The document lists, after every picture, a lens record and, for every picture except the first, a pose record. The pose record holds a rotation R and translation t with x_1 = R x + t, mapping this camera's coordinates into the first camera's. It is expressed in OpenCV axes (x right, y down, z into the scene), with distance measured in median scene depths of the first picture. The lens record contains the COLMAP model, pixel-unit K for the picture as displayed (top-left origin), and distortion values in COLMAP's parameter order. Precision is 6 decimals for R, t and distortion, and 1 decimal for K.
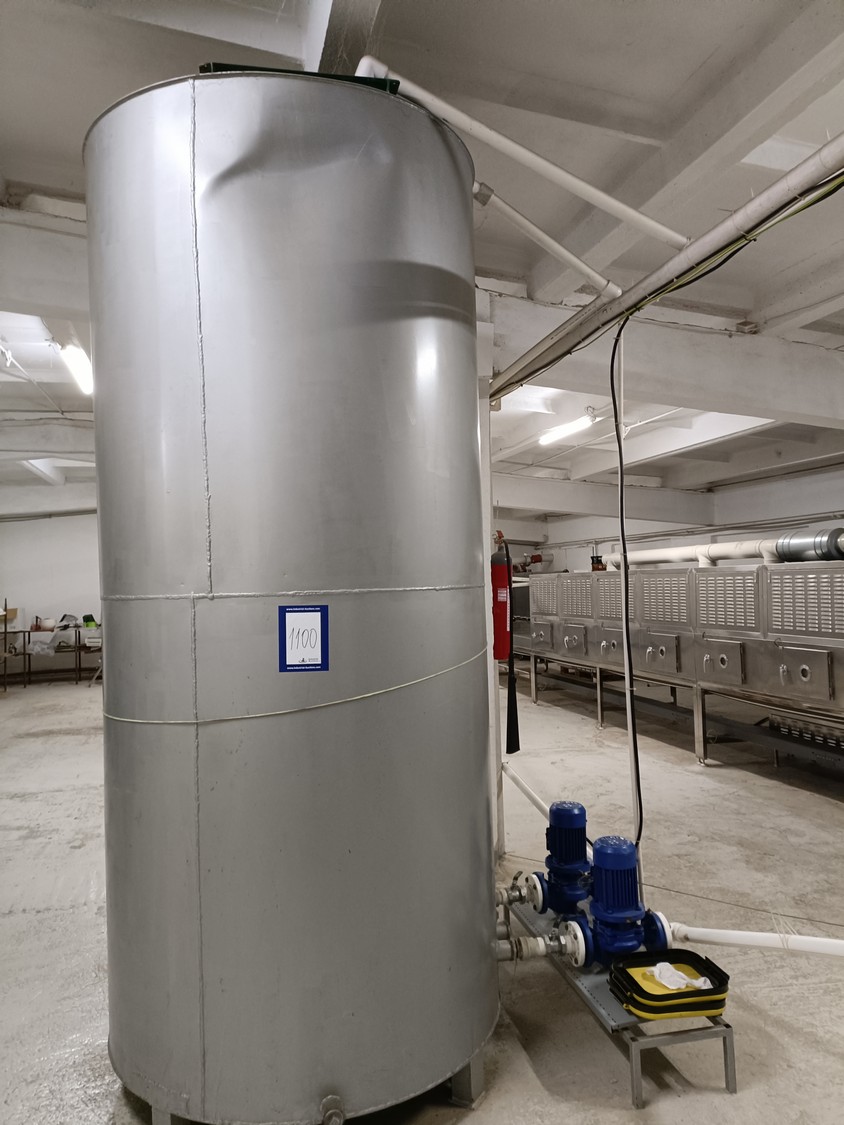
lens RADIAL K [[830.6, 0, 422.0], [0, 830.6, 562.5], [0, 0, 1]] dist [0.034990, -0.010536]
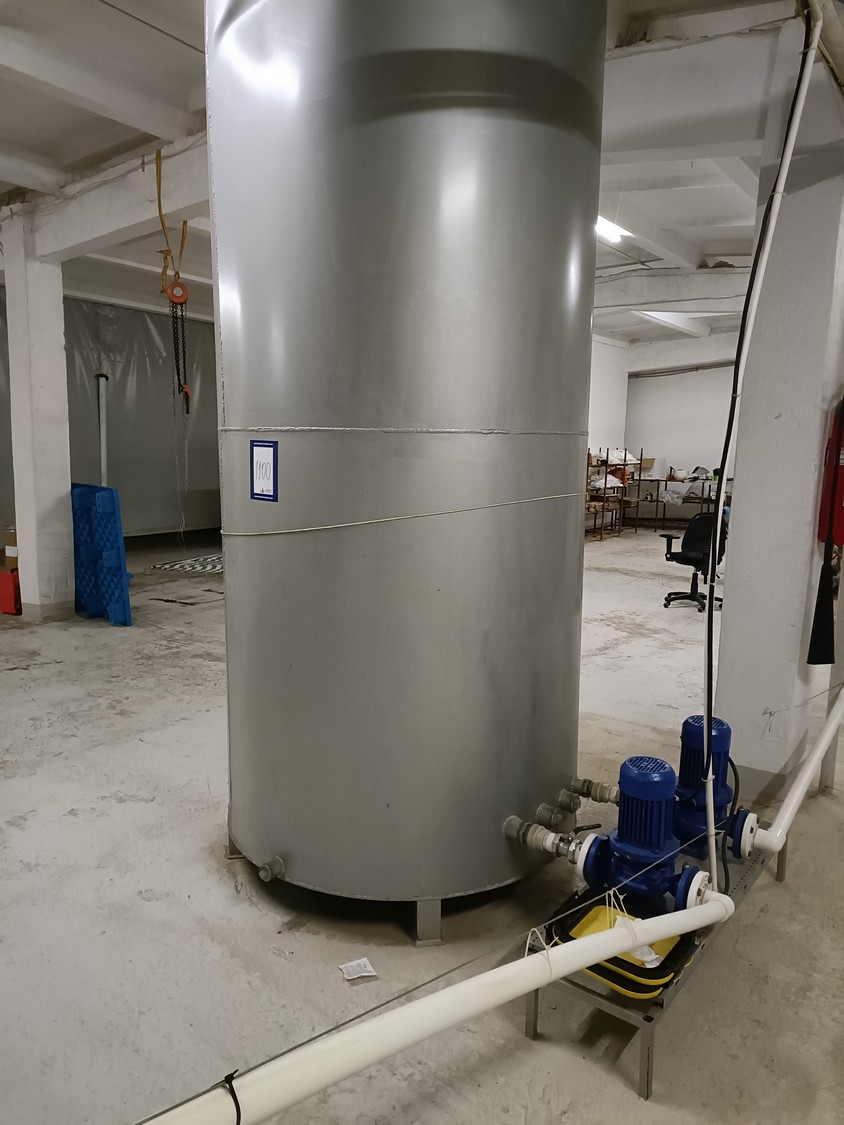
lens RADIAL K [[830.6, 0, 422.0], [0, 830.6, 562.5], [0, 0, 1]] dist [0.034990, -0.010536]
pose [[0.629976, 0.141119, -0.763686, 0.229989], [-0.009759, 0.984713, 0.173911, 0.004613], [0.776553, -0.102107, 0.621723, 0.125101]]
